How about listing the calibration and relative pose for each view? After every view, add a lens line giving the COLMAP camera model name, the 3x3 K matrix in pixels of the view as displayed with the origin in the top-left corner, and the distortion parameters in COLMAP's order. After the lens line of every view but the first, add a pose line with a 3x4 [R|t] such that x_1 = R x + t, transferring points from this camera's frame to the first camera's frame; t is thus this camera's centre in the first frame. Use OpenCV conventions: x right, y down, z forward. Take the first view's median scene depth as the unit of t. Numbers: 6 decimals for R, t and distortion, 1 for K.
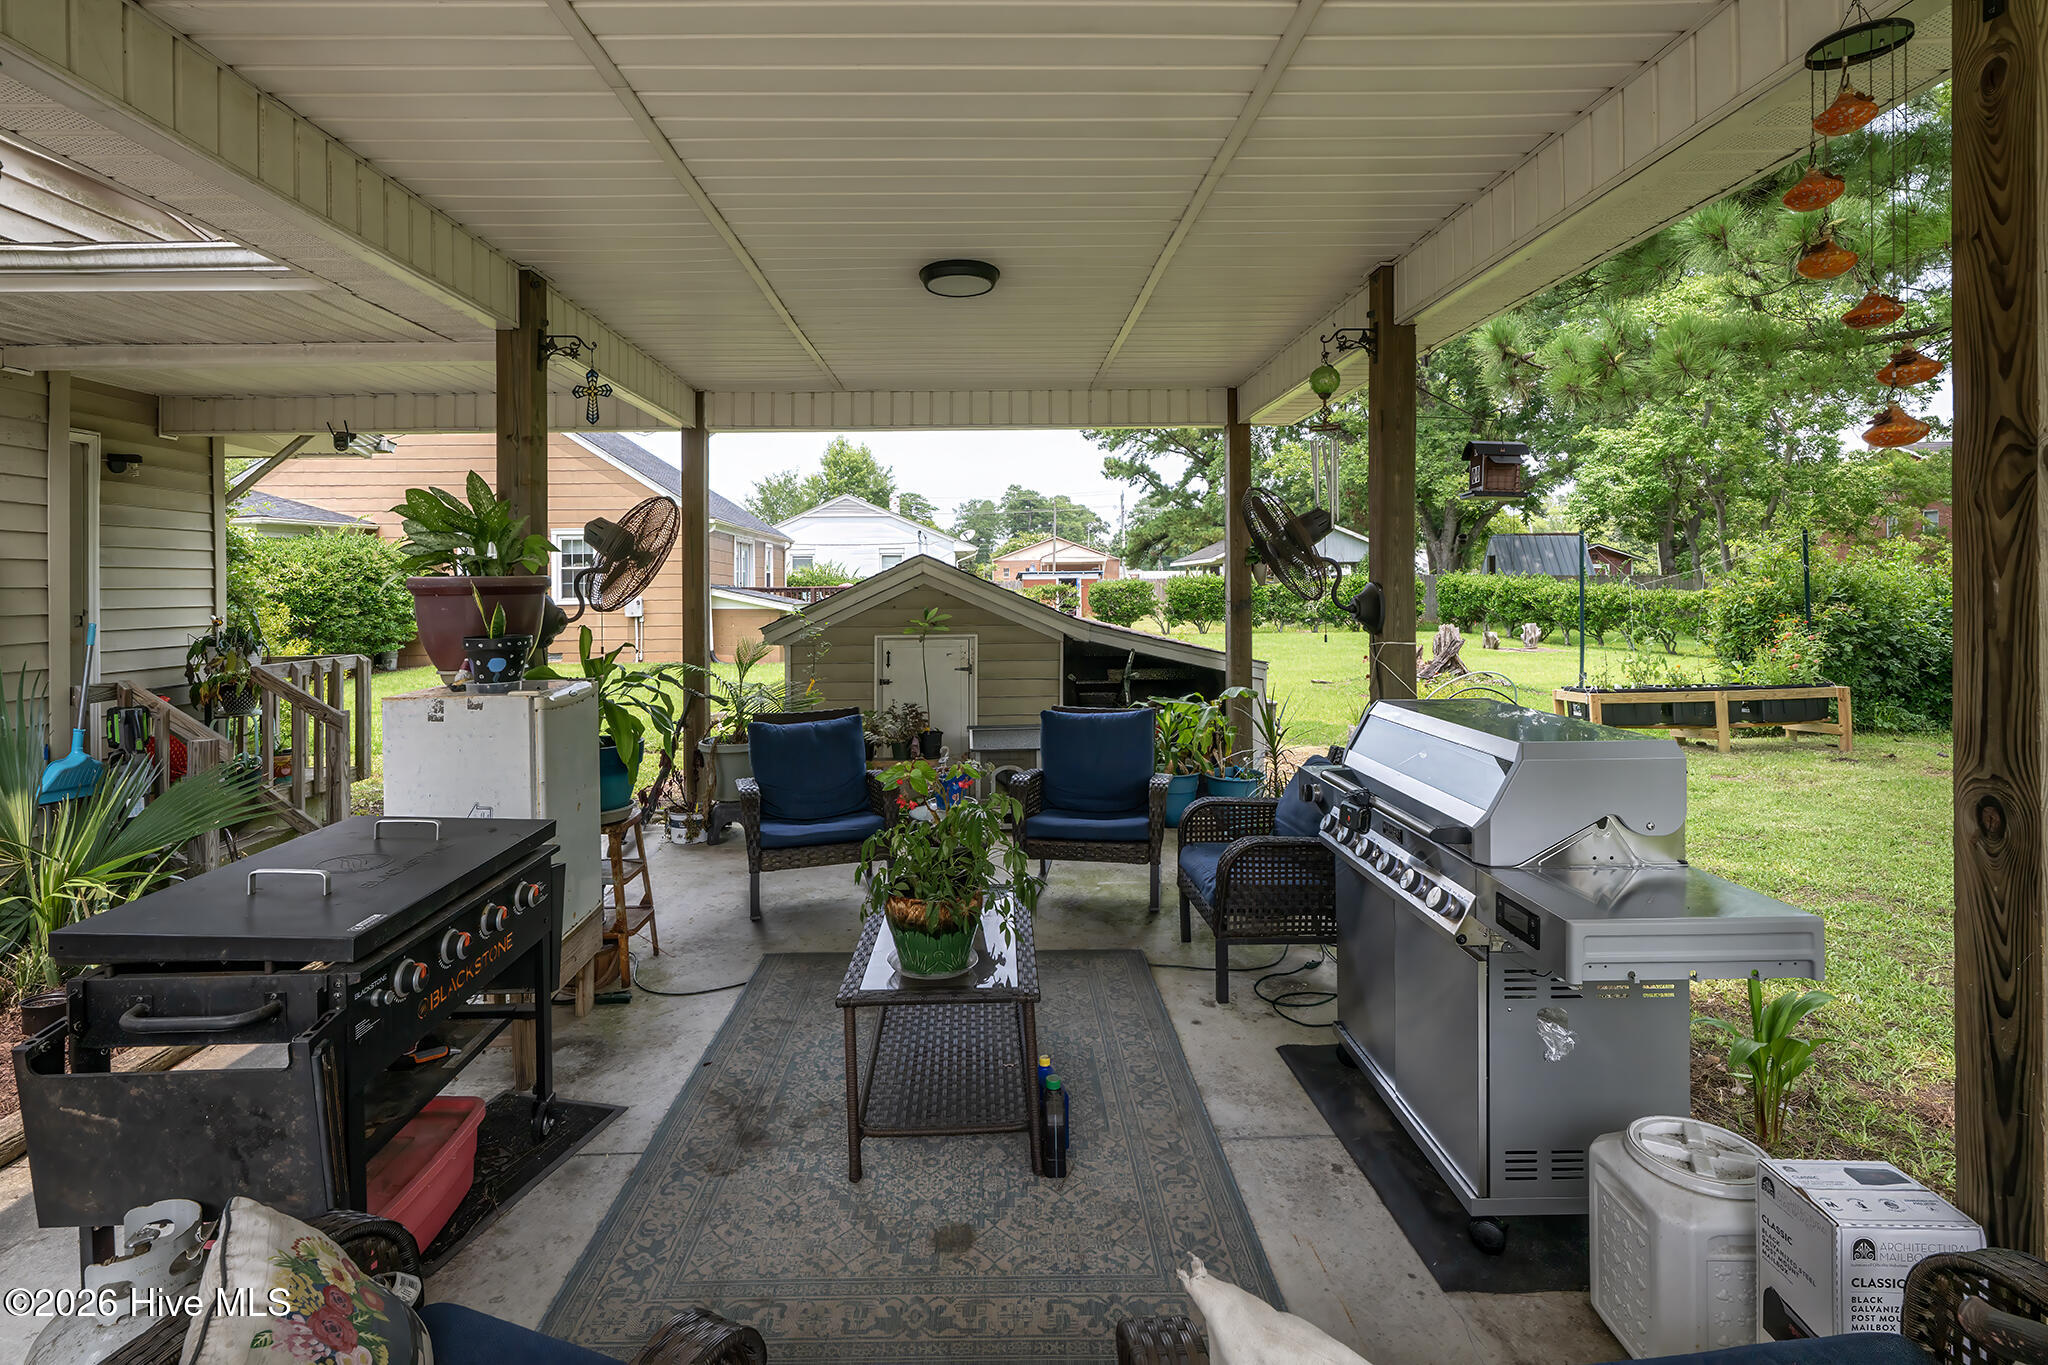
lens RADIAL K [[967.8, 0, 980.8], [0, 967.8, 595.1], [0, 0, 1]] dist [0.003807, -0.001646]
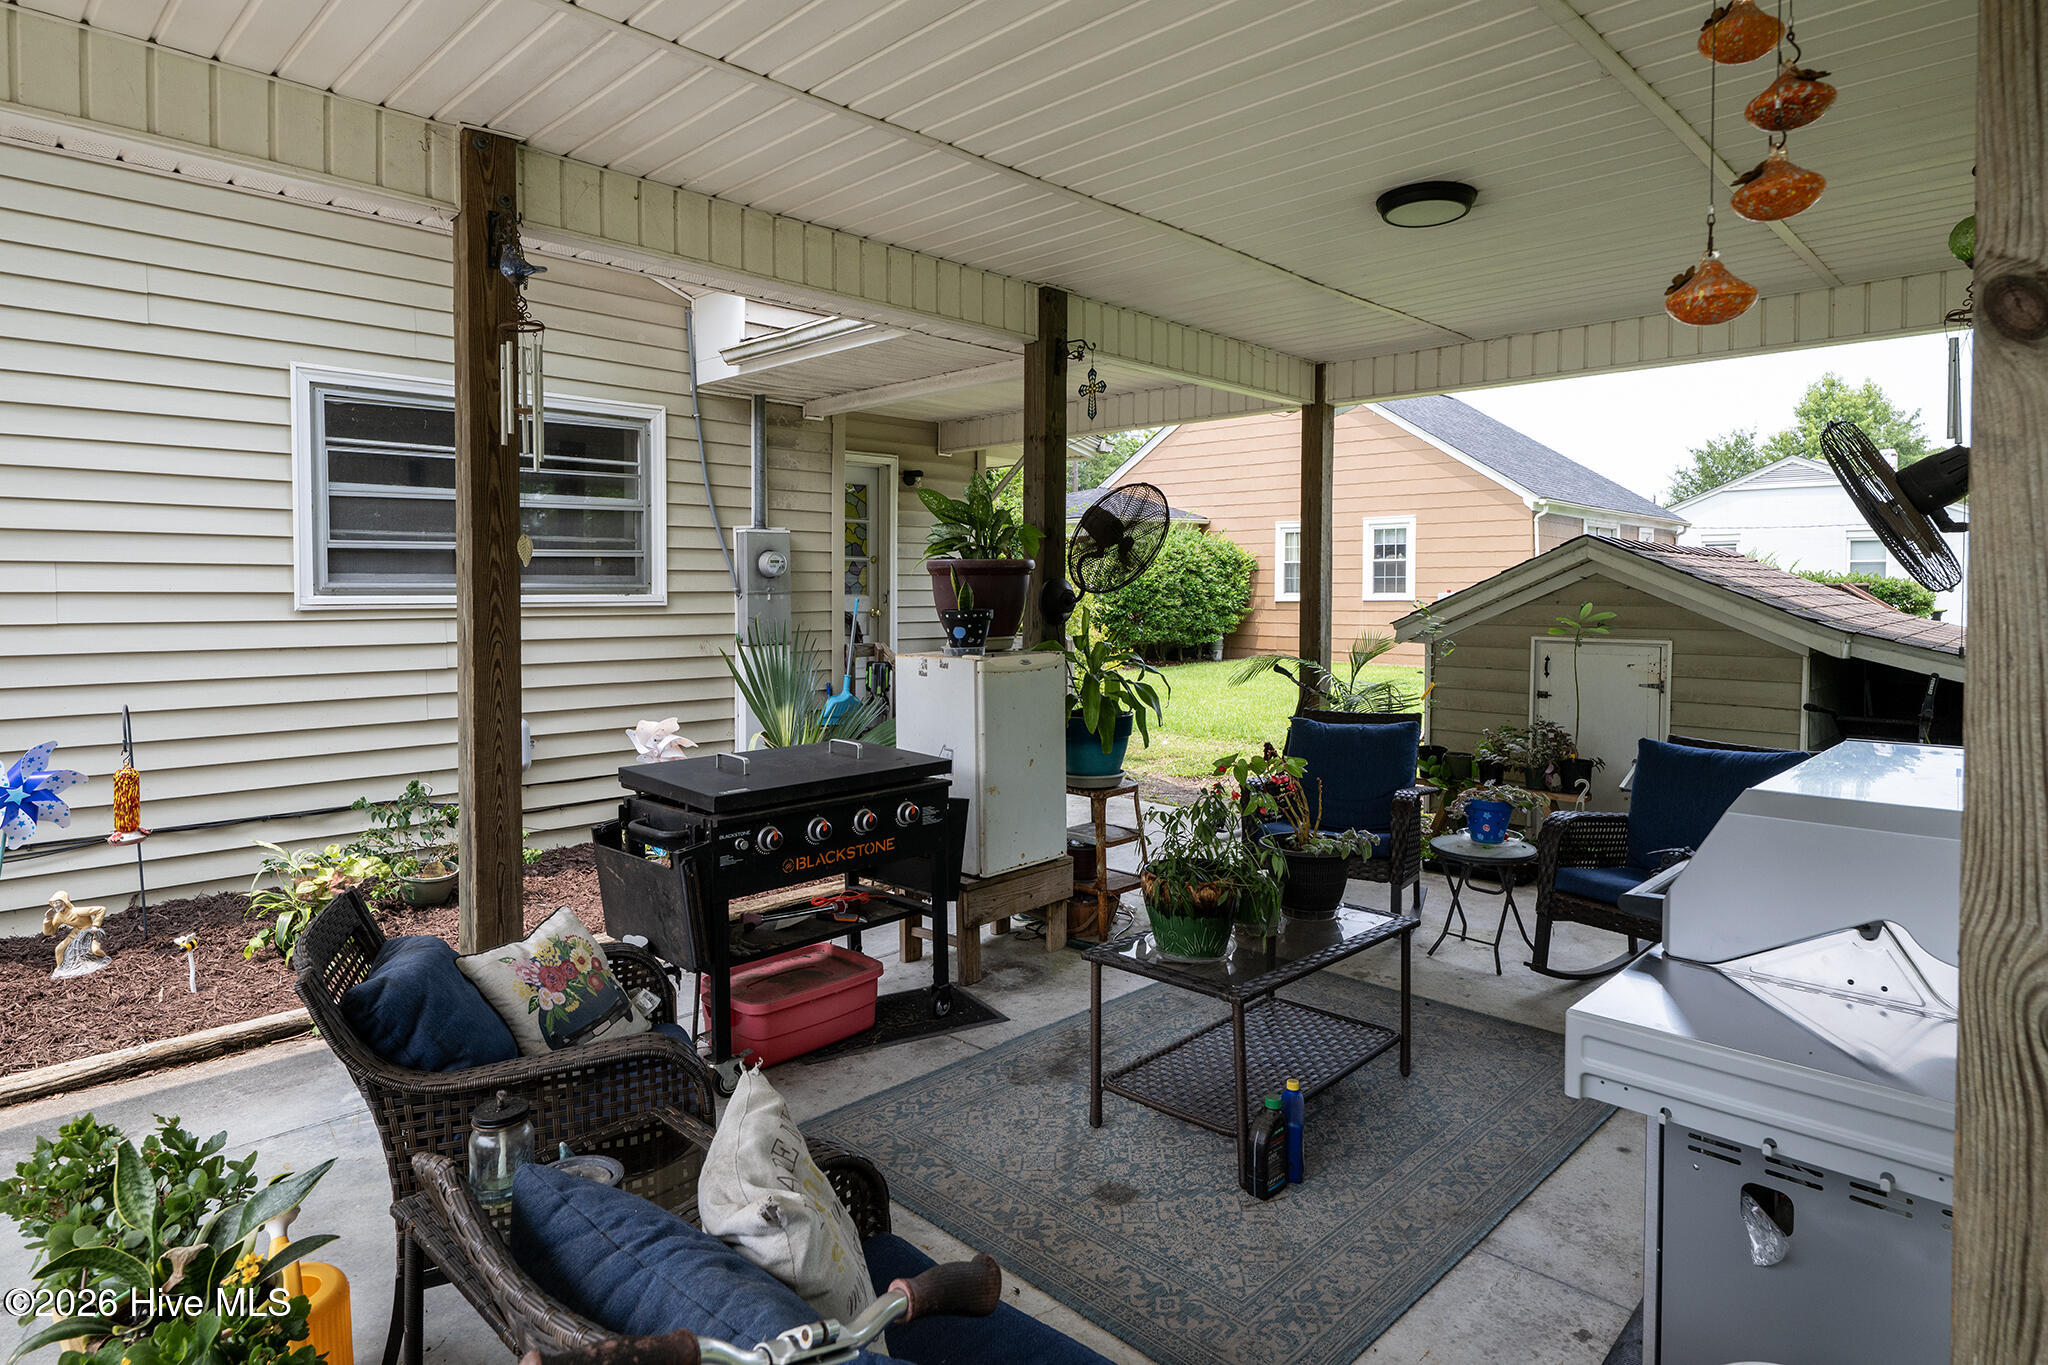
lens RADIAL K [[1121.6, 0, 1018.9], [0, 1121.6, 622.2], [0, 0, 1]] dist [0.001187, -0.000063]
pose [[0.710161, 0.033371, -0.703248, 0.274433], [-0.015438, 0.999374, 0.031832, 0.006879], [0.703870, -0.011749, 0.710231, 0.032270]]
